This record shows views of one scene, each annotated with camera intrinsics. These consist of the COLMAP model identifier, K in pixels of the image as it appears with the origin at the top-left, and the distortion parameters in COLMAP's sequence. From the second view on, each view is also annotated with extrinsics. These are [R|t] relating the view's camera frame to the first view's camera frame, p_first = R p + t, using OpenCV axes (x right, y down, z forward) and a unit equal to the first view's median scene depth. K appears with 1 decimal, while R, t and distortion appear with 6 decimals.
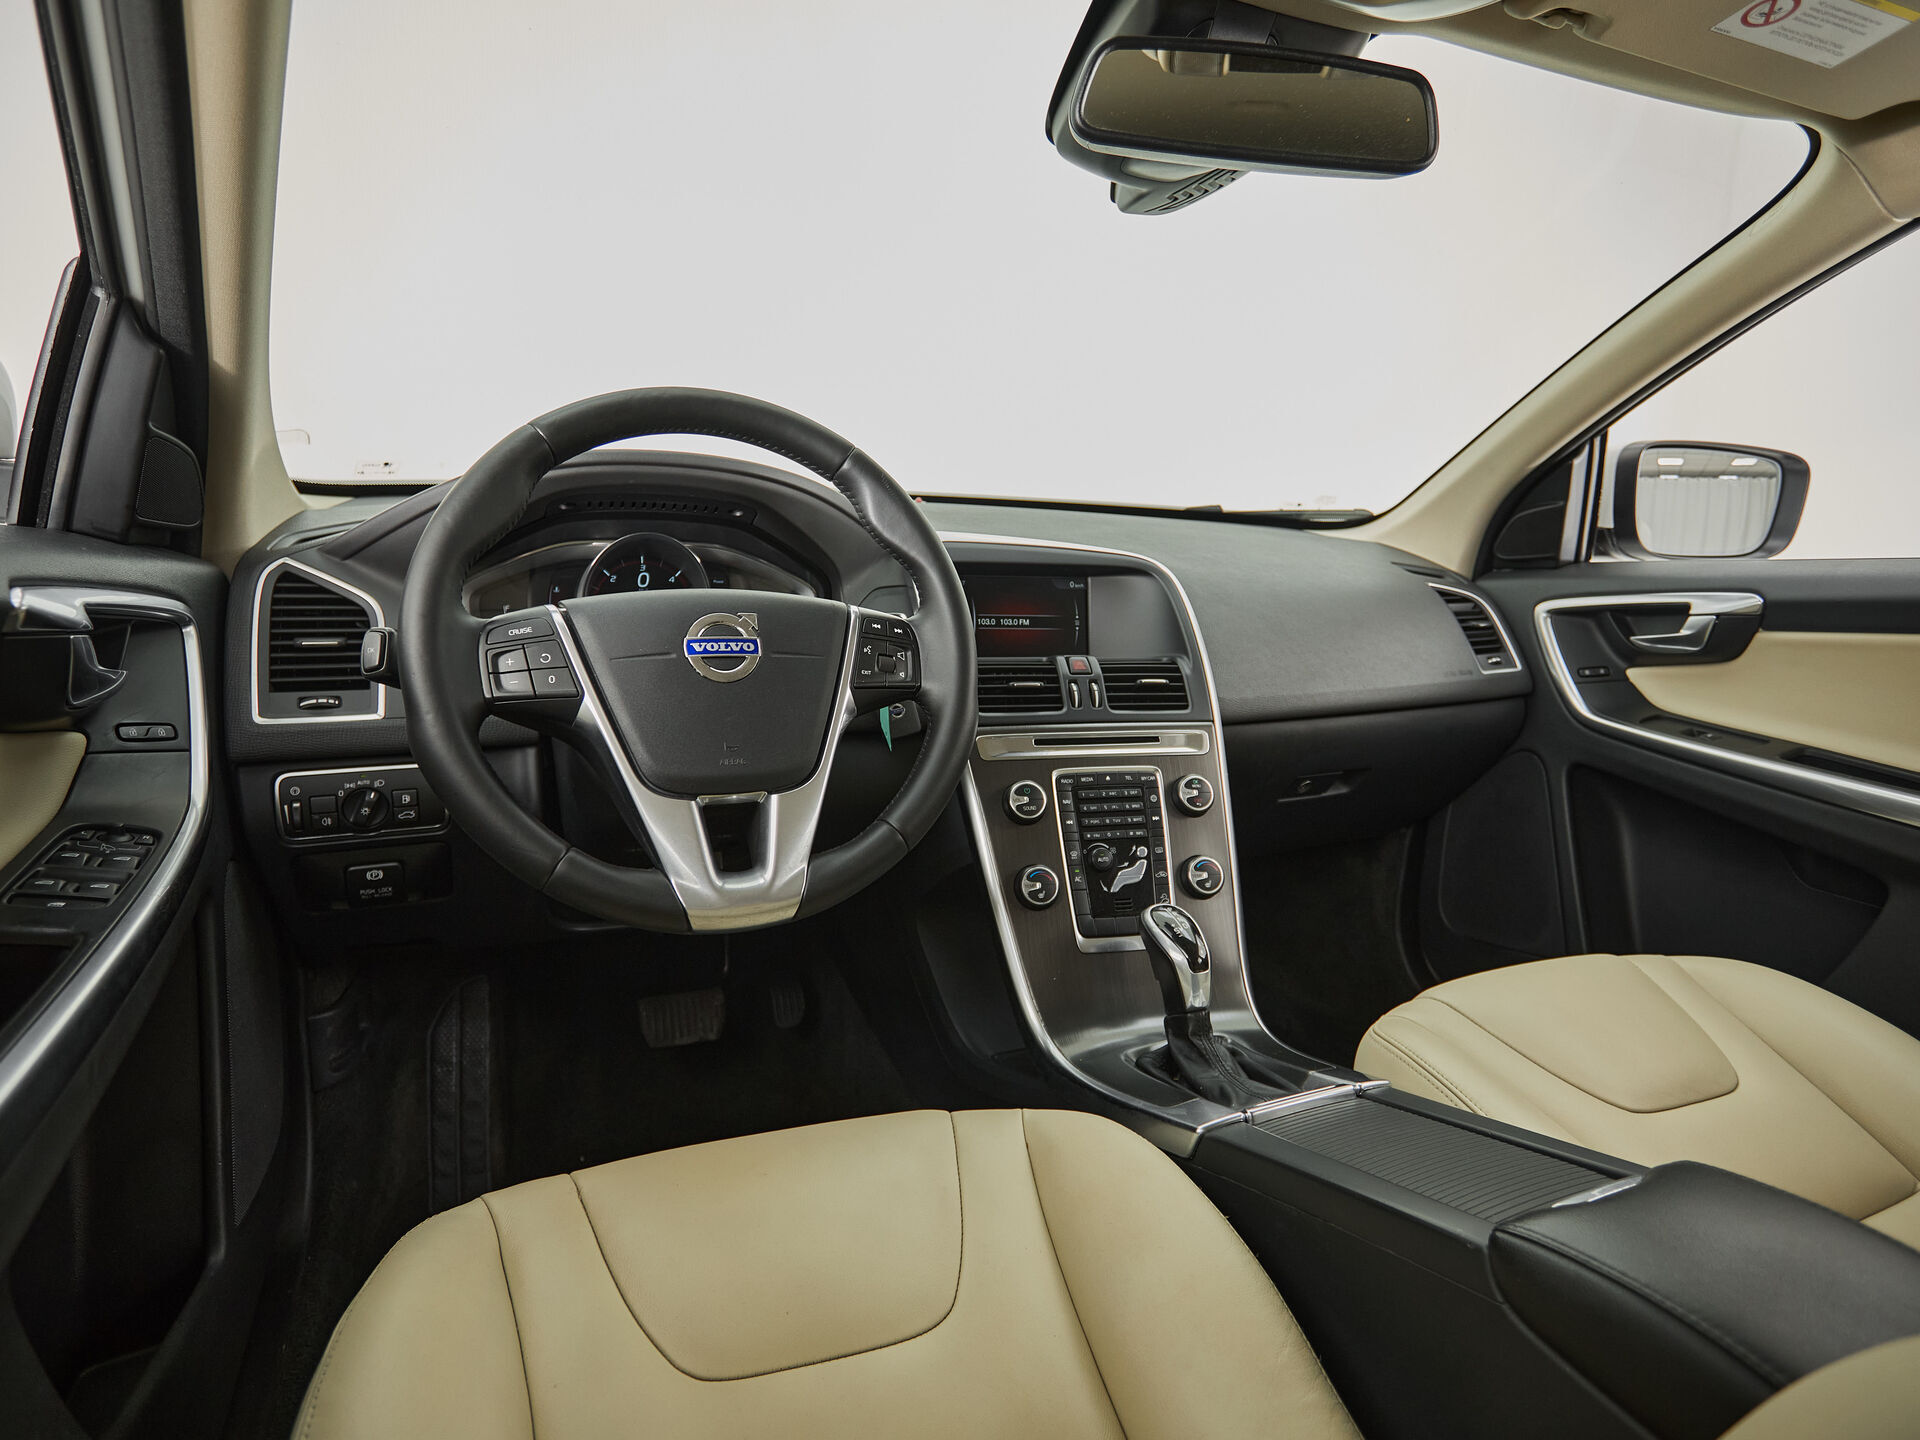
lens RADIAL K [[1050.2, 0, 958.7], [0, 1050.2, 713.7], [0, 0, 1]] dist [0.000063, -0.002494]
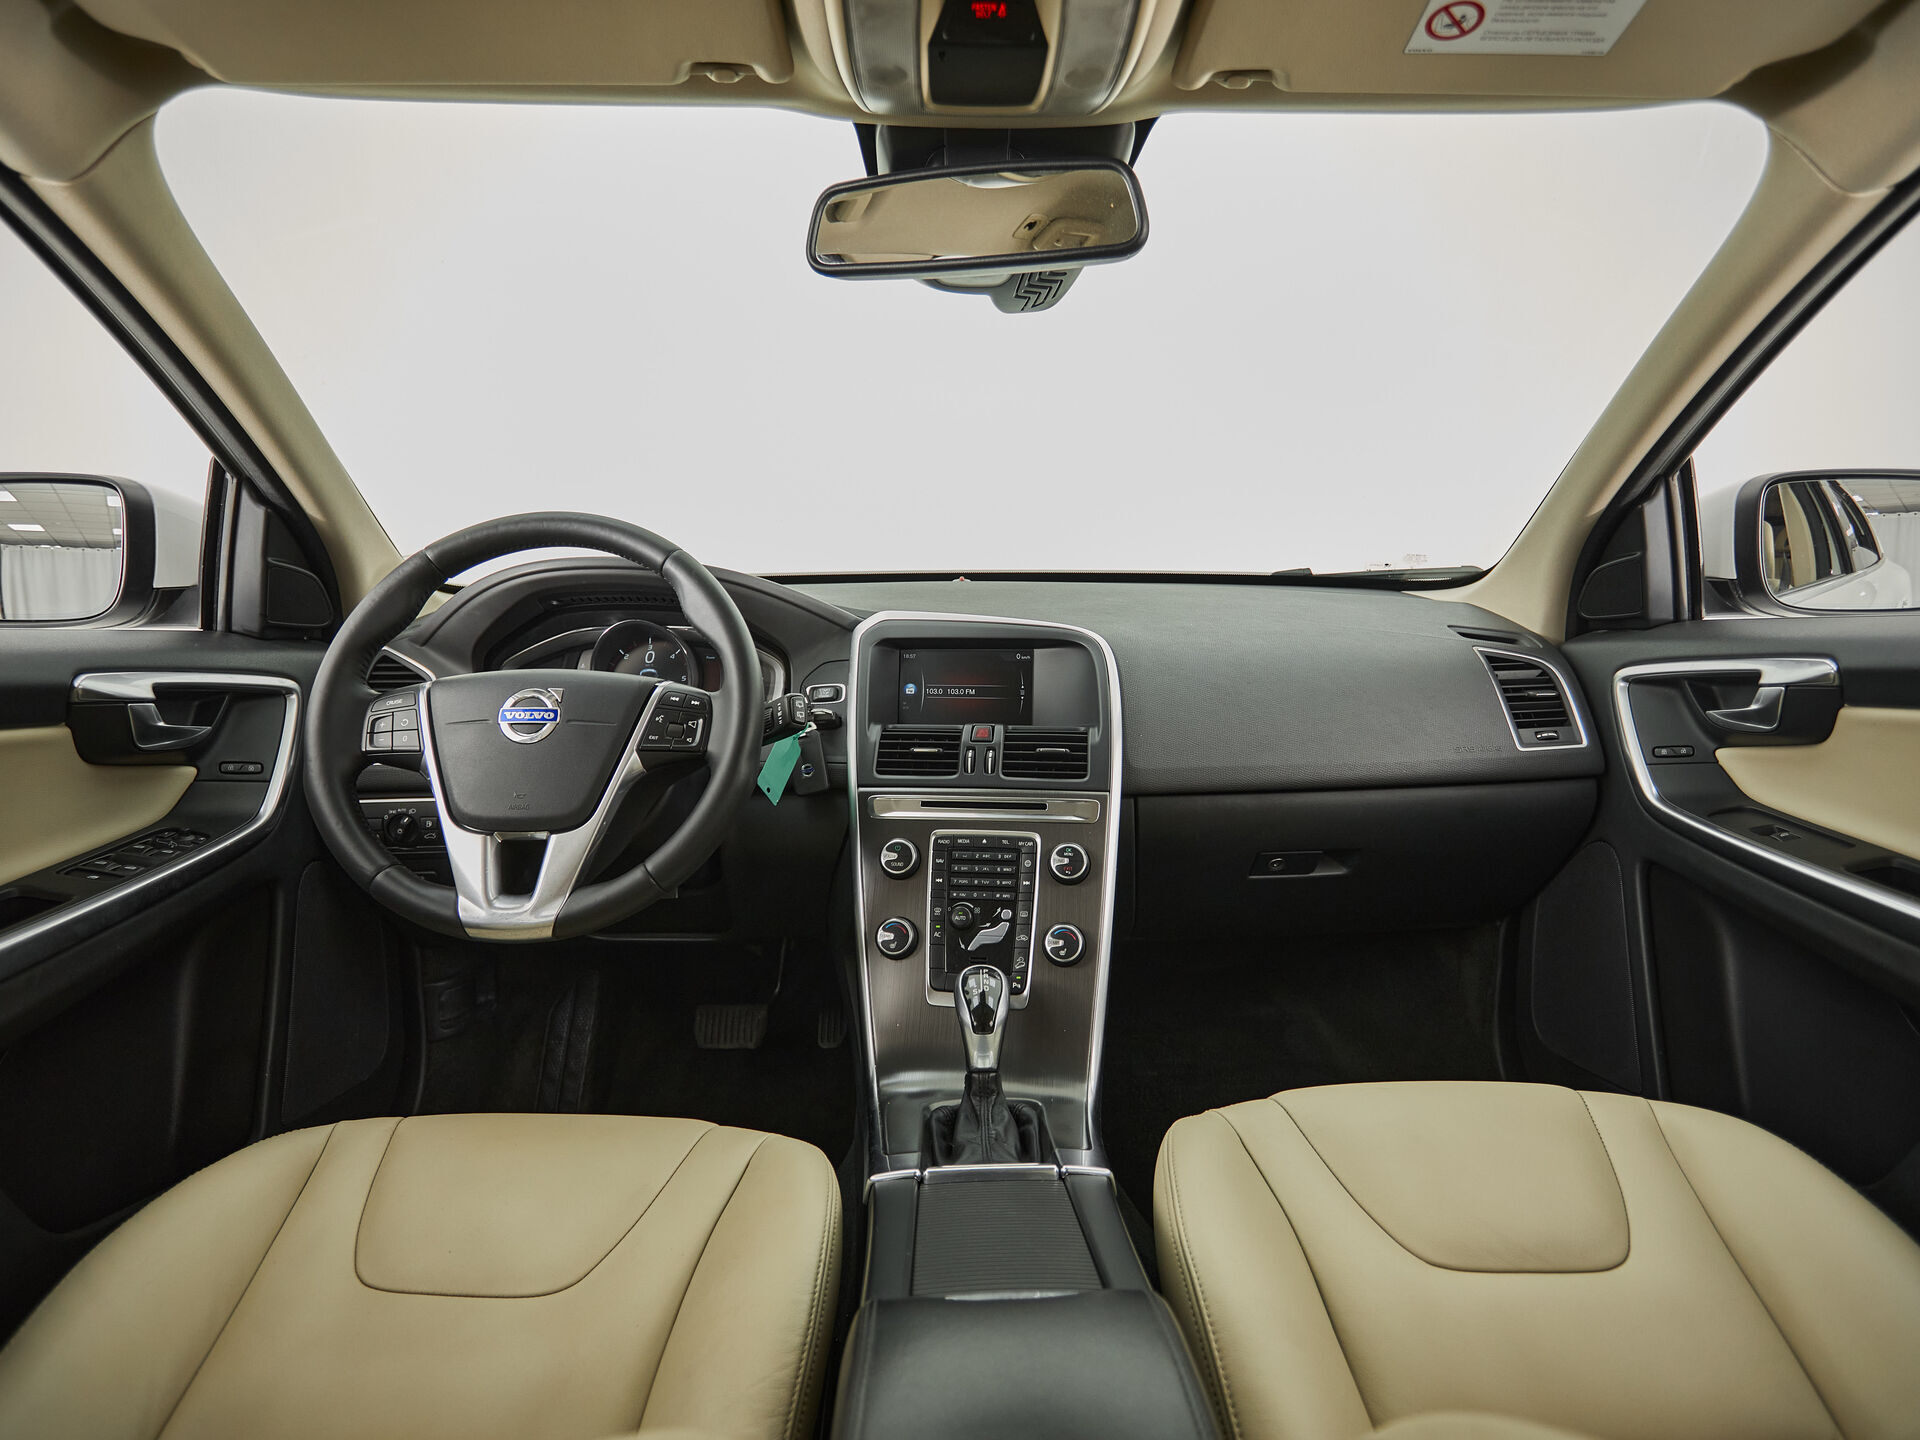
lens RADIAL K [[1000.6, 0, 961.8], [0, 1000.6, 717.8], [0, 0, 1]] dist [0.000856, -0.001284]
pose [[0.926013, 0.013719, -0.377241, 0.580819], [-0.032524, 0.998523, -0.043522, -0.020563], [0.376087, 0.052571, 0.925092, 0.067604]]
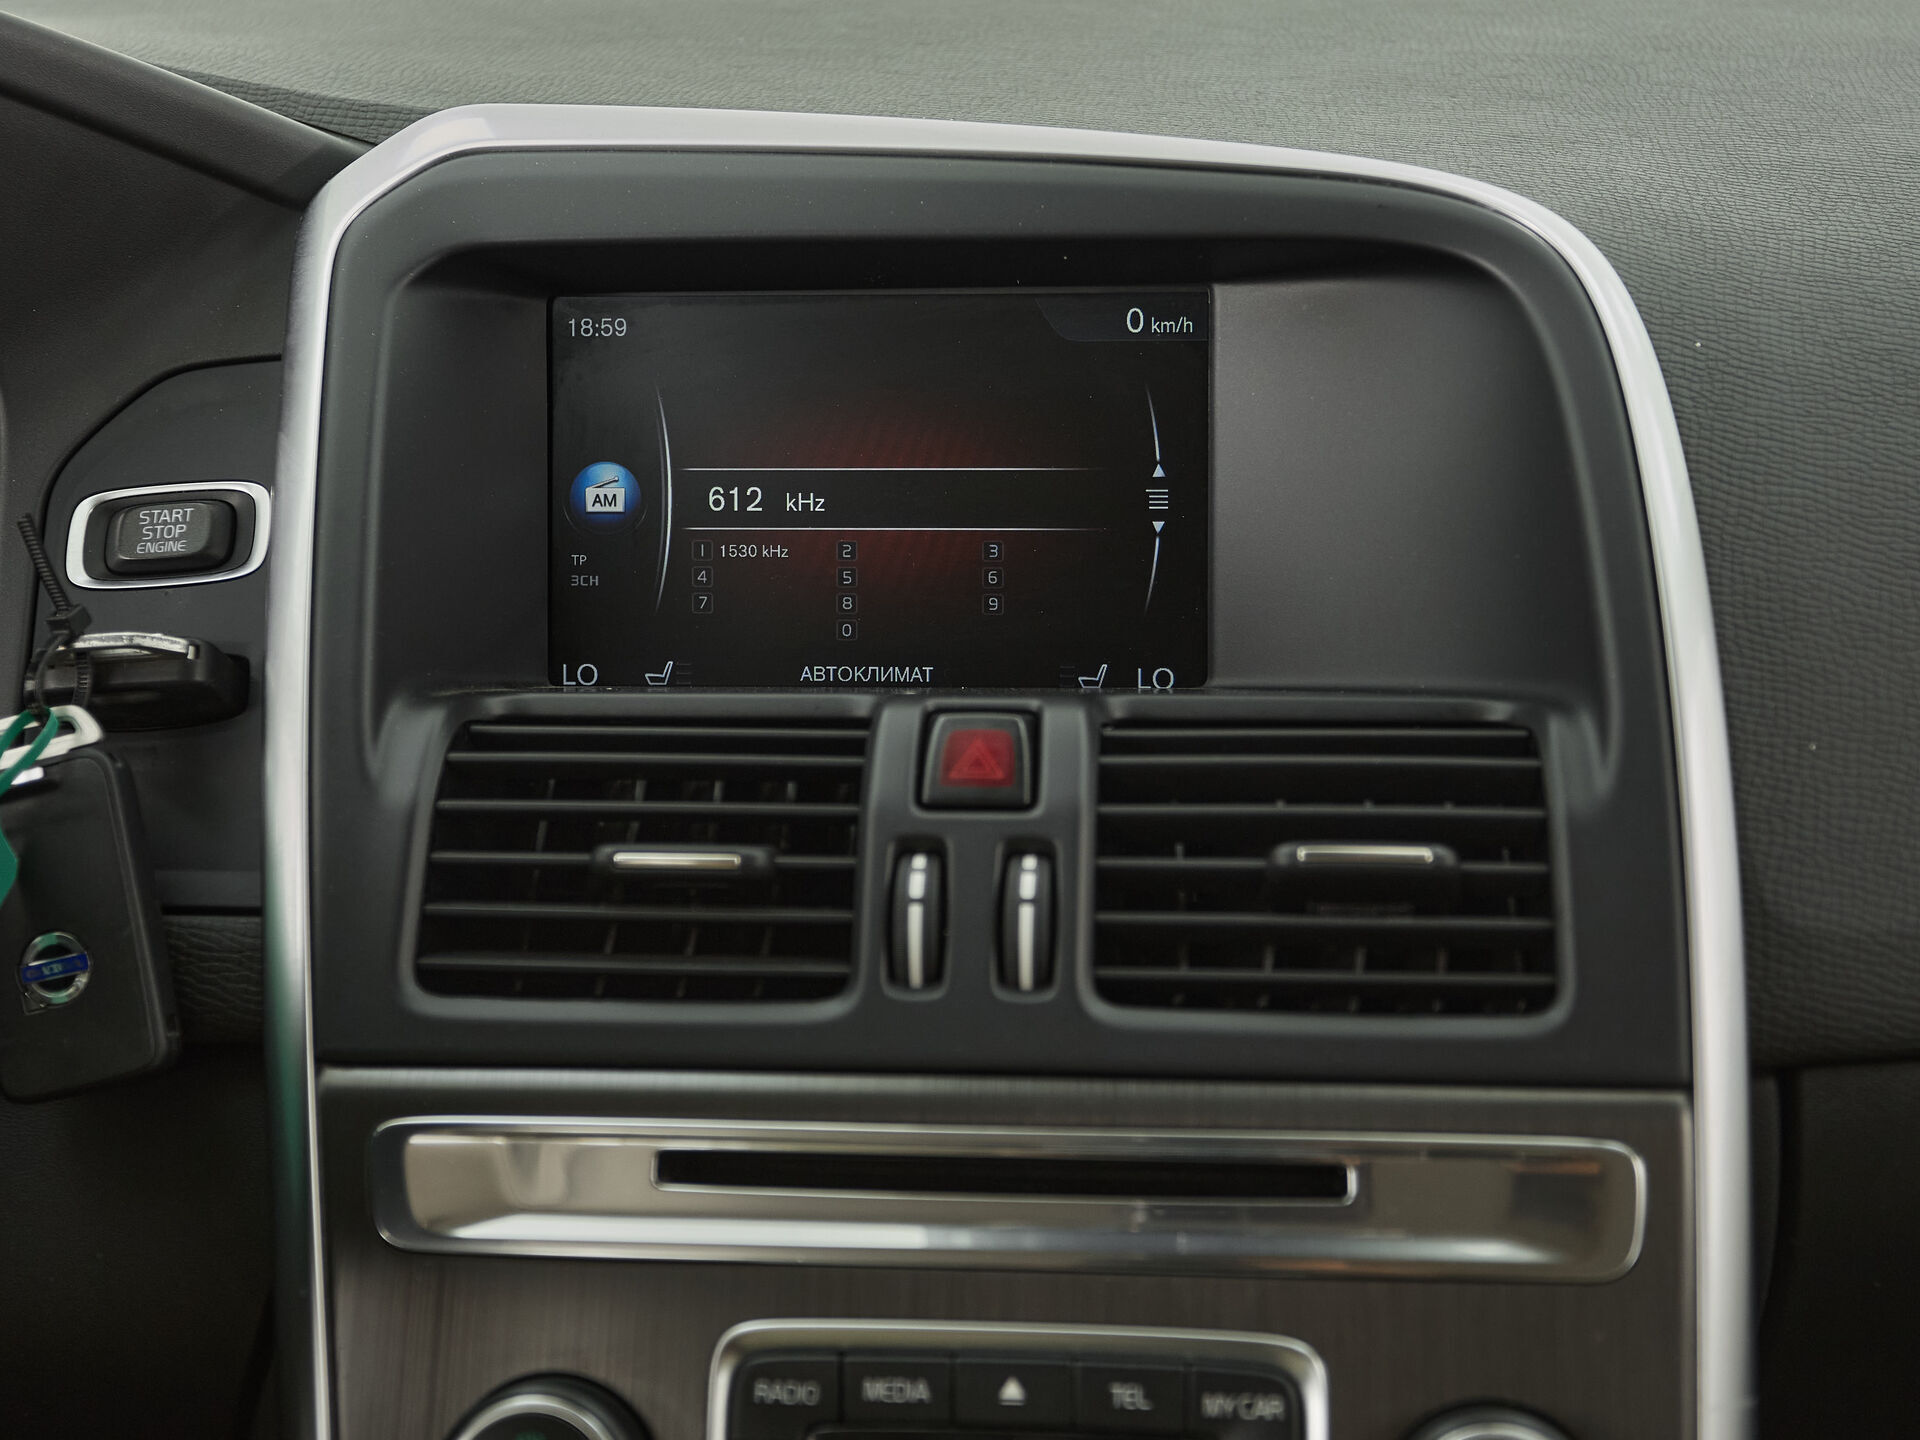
lens RADIAL K [[2286.3, 0, 944.6], [0, 2286.3, 707.0], [0, 0, 1]] dist [0.003210, 0.000000]
pose [[0.942570, 0.038450, -0.331787, 0.306331], [-0.009359, 0.996002, 0.088834, -0.114100], [0.333877, -0.080627, 0.939162, 0.722956]]
